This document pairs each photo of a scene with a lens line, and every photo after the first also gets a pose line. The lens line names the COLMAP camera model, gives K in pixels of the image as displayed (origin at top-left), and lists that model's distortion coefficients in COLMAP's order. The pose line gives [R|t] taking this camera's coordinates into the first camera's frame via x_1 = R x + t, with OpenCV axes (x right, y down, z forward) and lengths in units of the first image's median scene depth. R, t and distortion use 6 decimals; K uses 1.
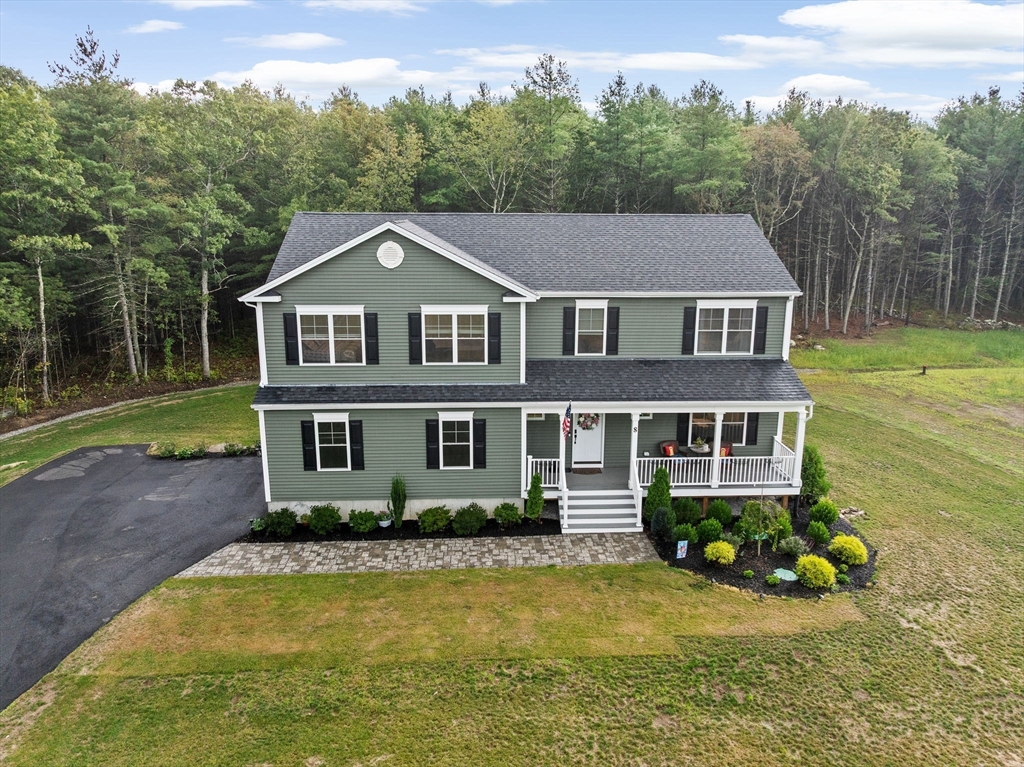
lens RADIAL K [[723.4, 0, 512.0], [0, 723.4, 383.5], [0, 0, 1]] dist [-0.052565, 0.002367]
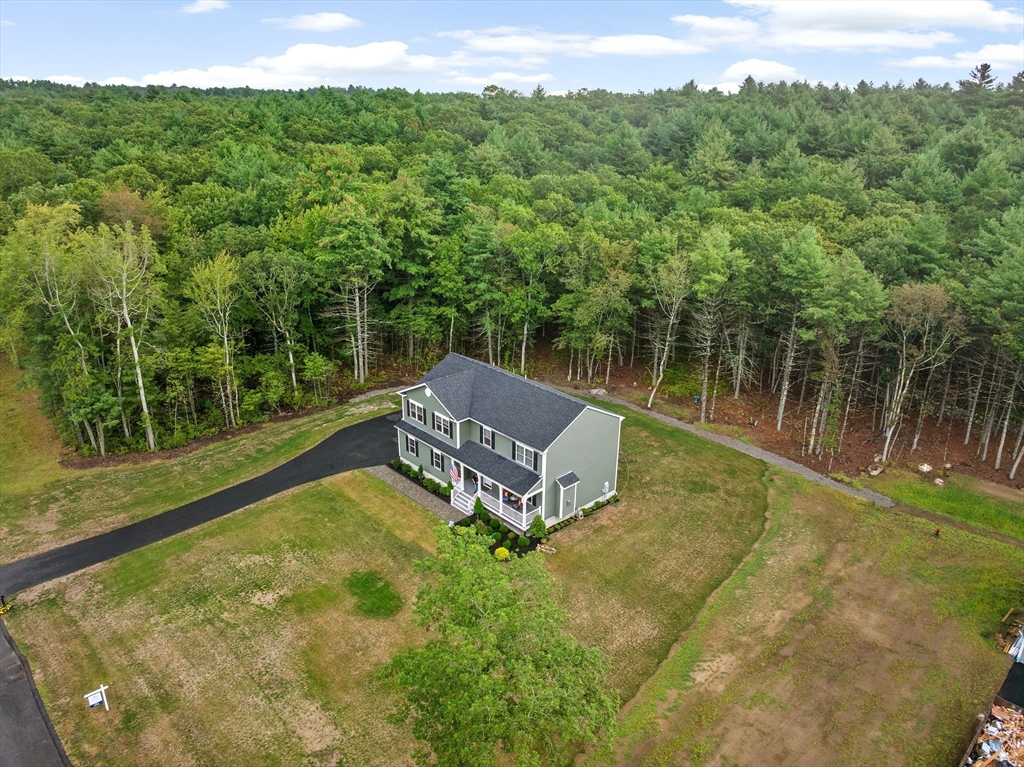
lens RADIAL K [[723.4, 0, 512.0], [0, 723.4, 383.5], [0, 0, 1]] dist [-0.052565, 0.002367]
pose [[0.642015, 0.282769, -0.712642, 2.060145], [-0.178107, 0.959080, 0.220097, -0.888686], [0.745718, -0.014379, 0.666107, -0.672833]]
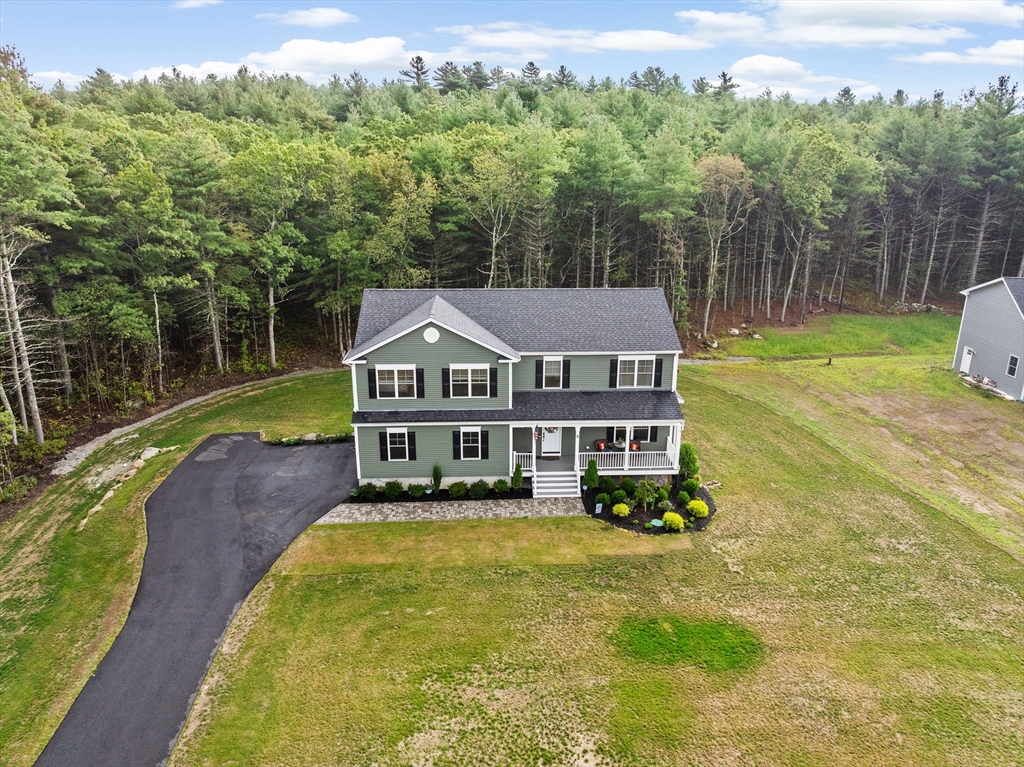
lens RADIAL K [[723.4, 0, 512.0], [0, 723.4, 383.5], [0, 0, 1]] dist [-0.052565, 0.002367]
pose [[0.999999, 0.000877, -0.001418, 0.021186], [-0.000753, 0.996361, 0.085227, -0.203549], [0.001487, -0.085225, 0.996361, -0.668706]]
